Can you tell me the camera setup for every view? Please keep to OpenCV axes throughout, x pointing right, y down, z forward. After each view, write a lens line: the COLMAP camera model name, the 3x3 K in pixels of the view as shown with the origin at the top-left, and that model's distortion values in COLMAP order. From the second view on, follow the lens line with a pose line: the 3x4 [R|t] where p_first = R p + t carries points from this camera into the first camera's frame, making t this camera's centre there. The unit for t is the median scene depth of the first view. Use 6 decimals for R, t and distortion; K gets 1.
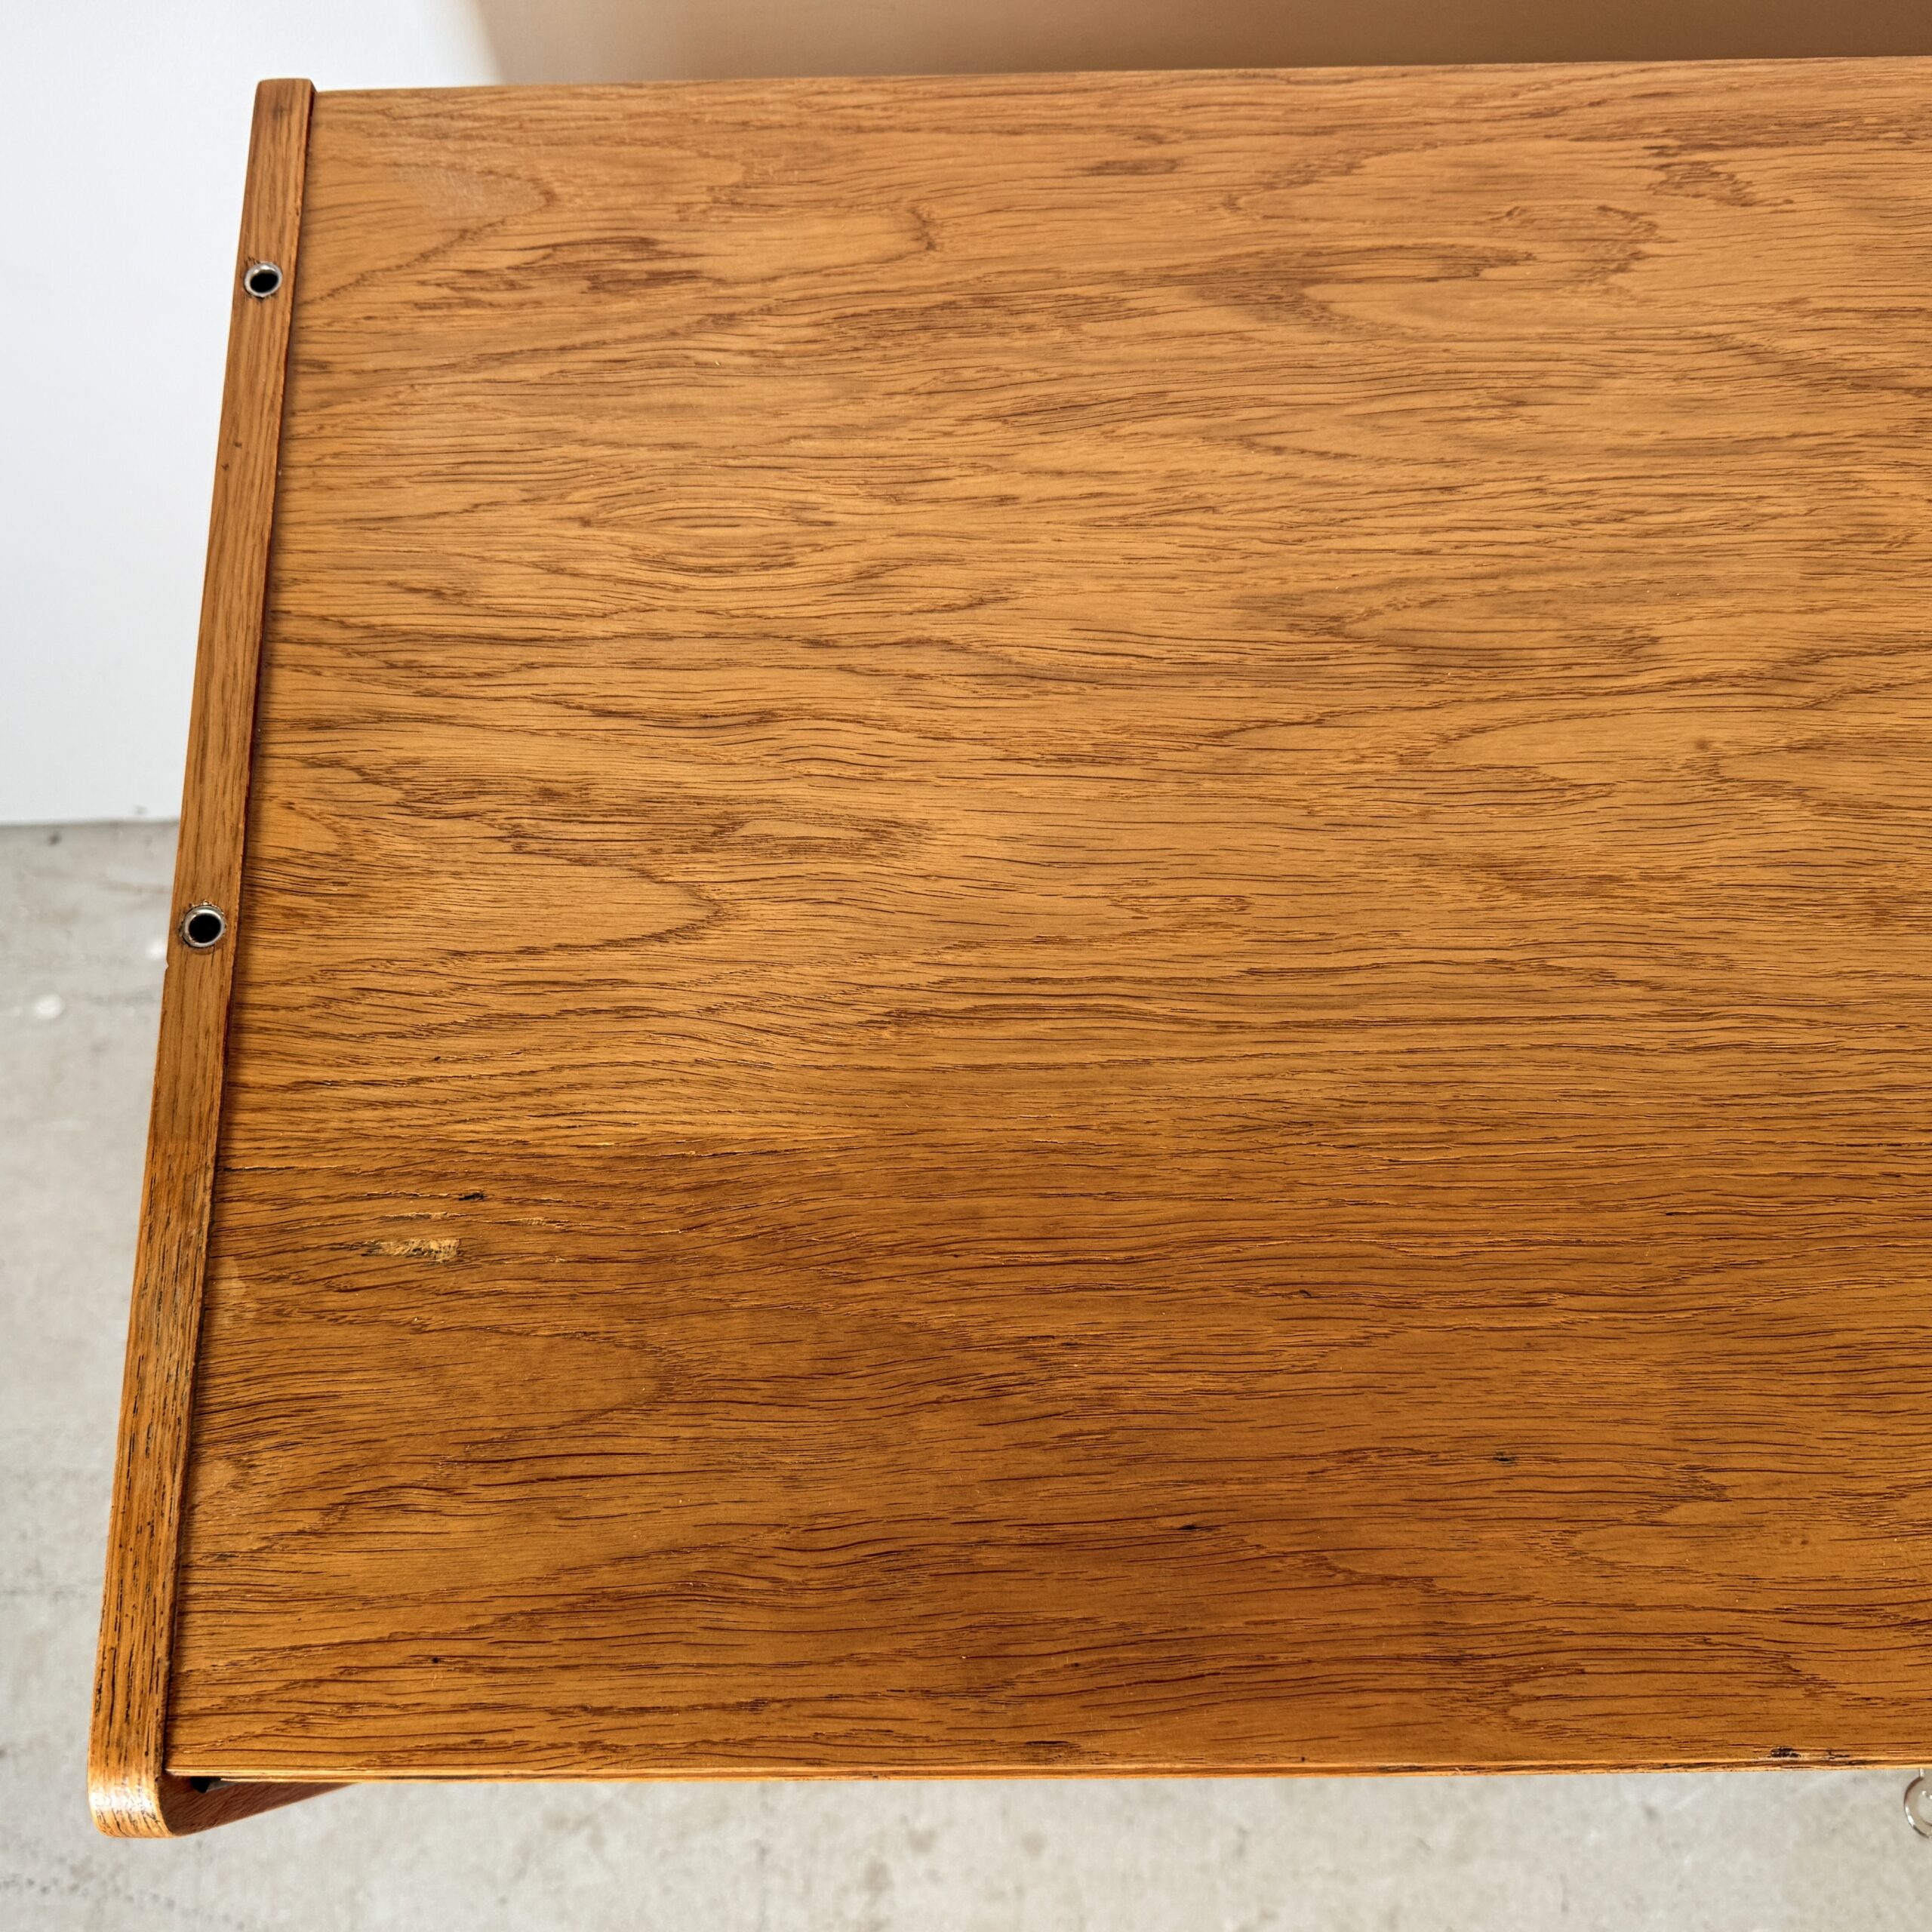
lens RADIAL K [[2245.6, 0, 932.3], [0, 2245.6, 954.0], [0, 0, 1]] dist [0.079626, 0.000000]
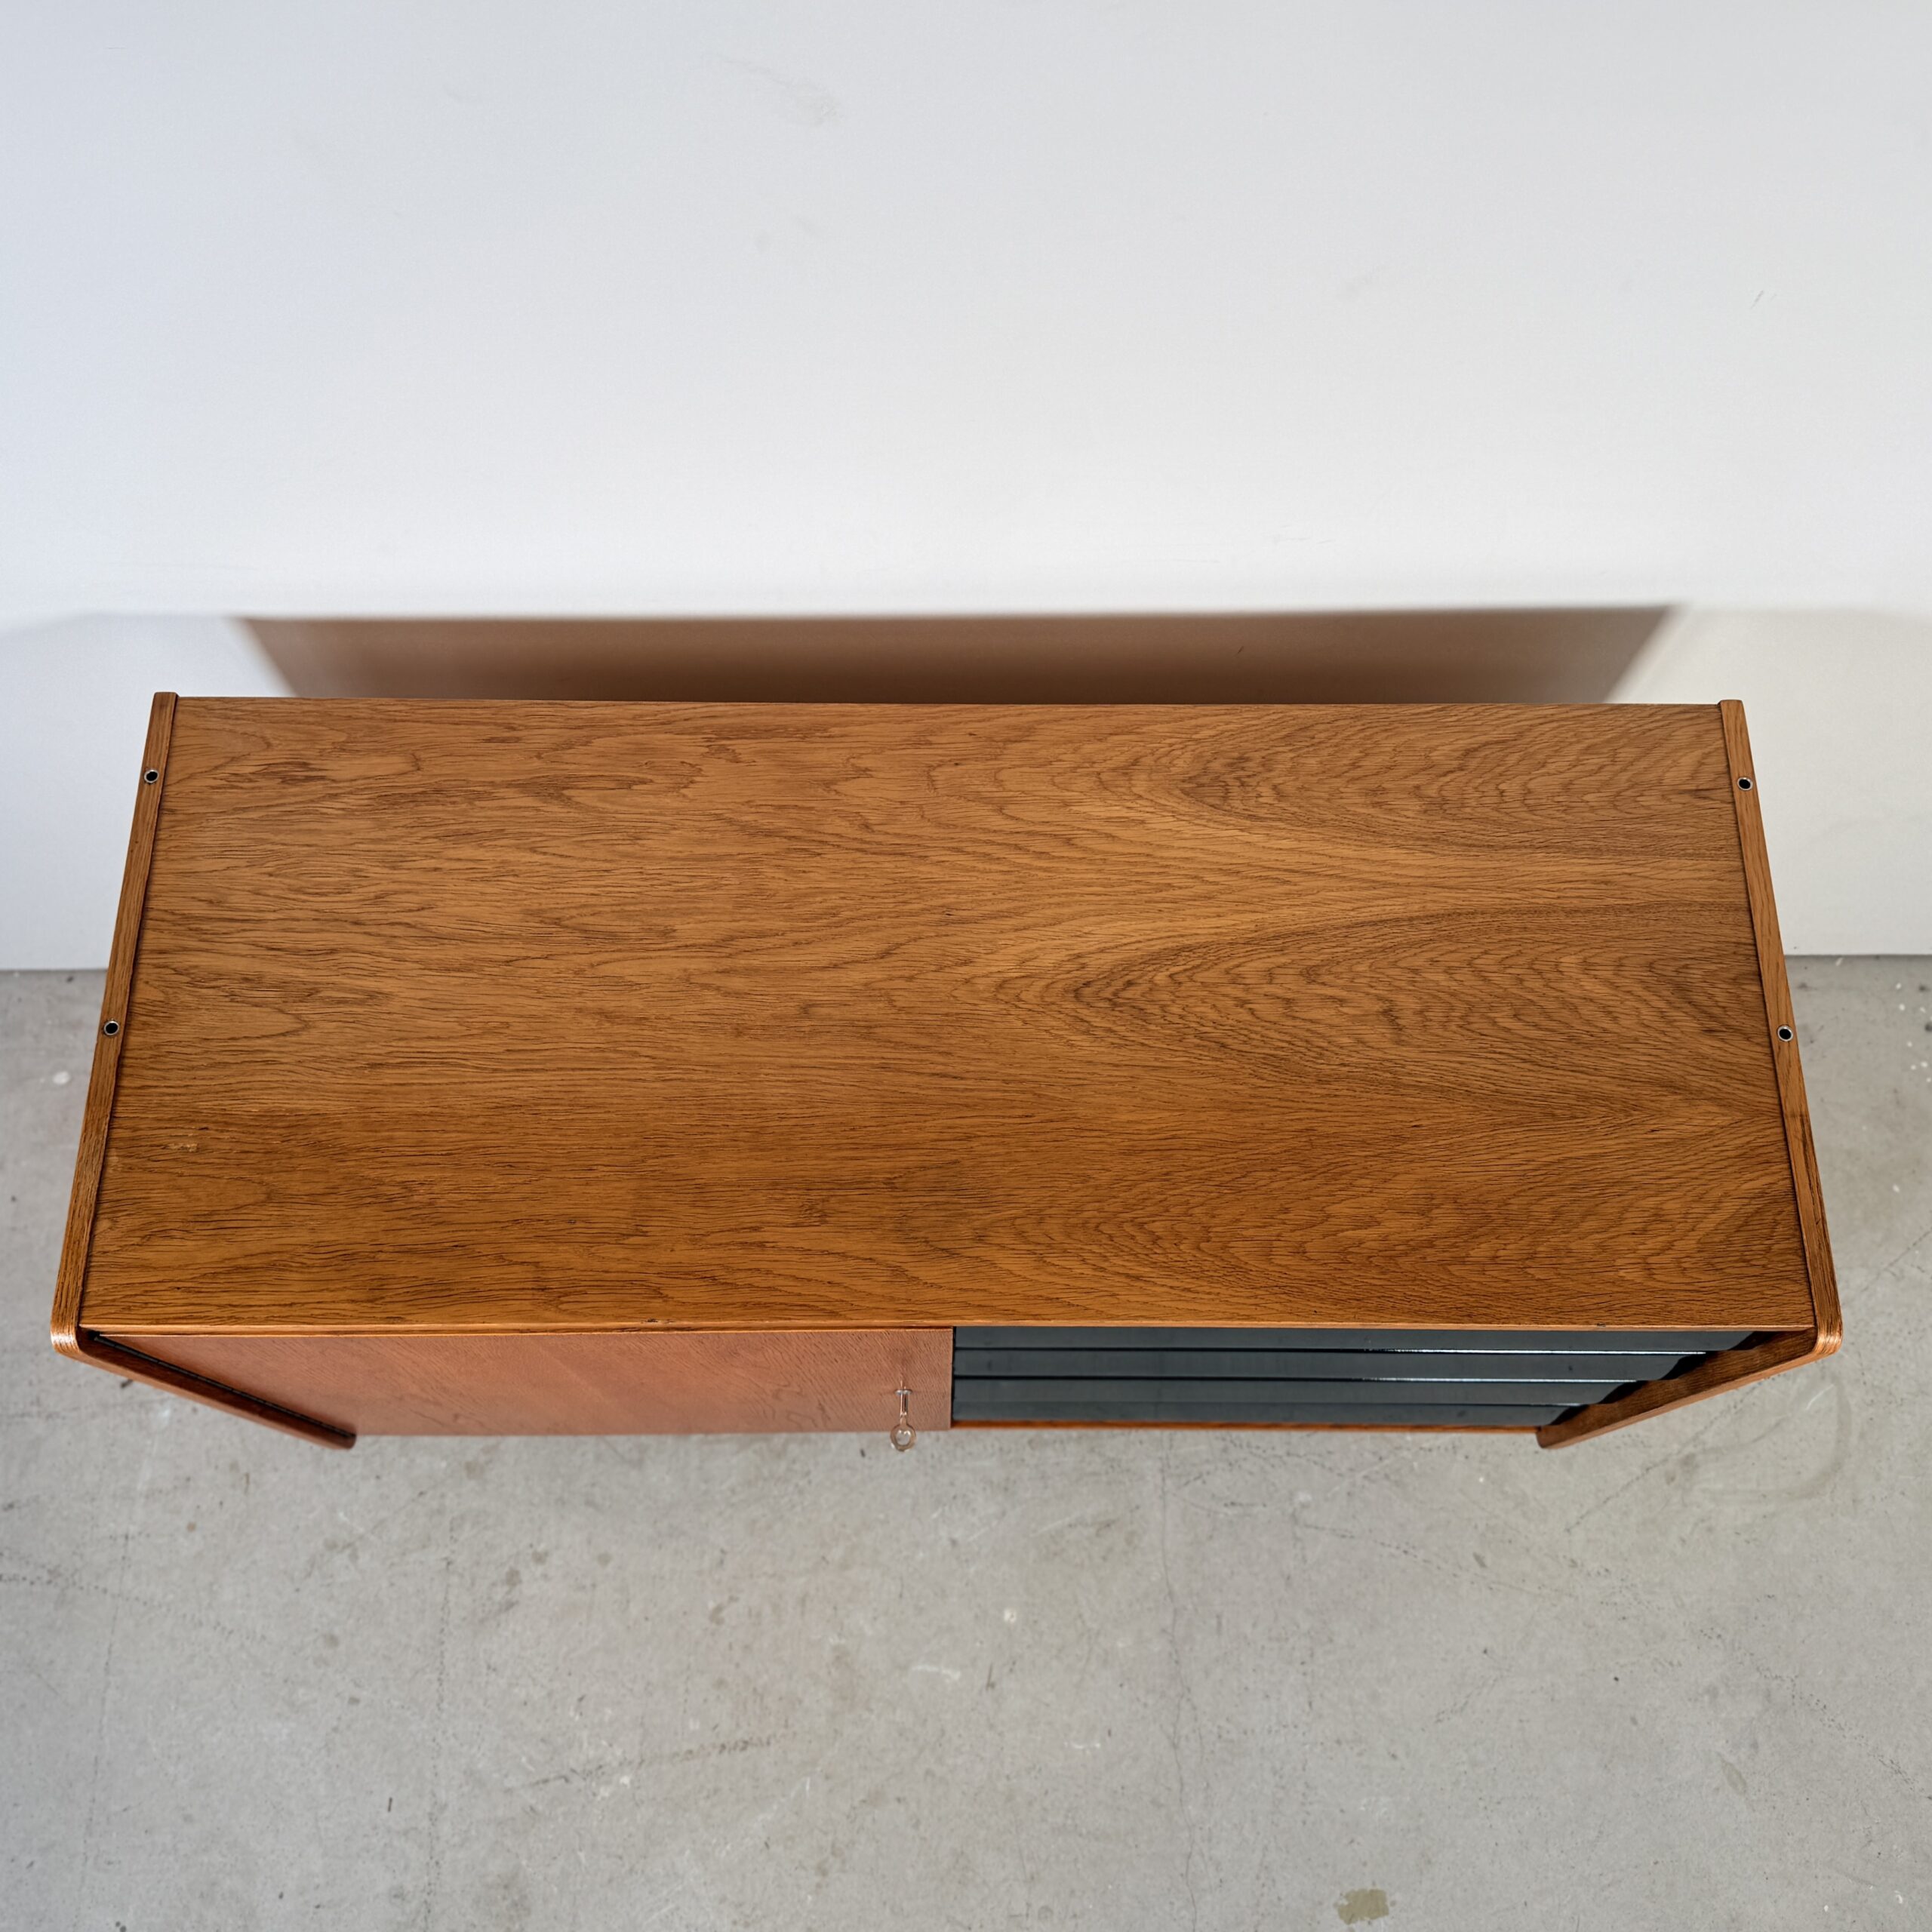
lens RADIAL K [[2080.7, 0, 993.0], [0, 2080.7, 948.1], [0, 0, 1]] dist [0.065800, 0.000000]
pose [[0.999101, 0.019378, 0.037694, 0.616356], [-0.016857, 0.997671, -0.066097, 0.040161], [-0.038887, 0.065402, 0.997101, -1.505064]]
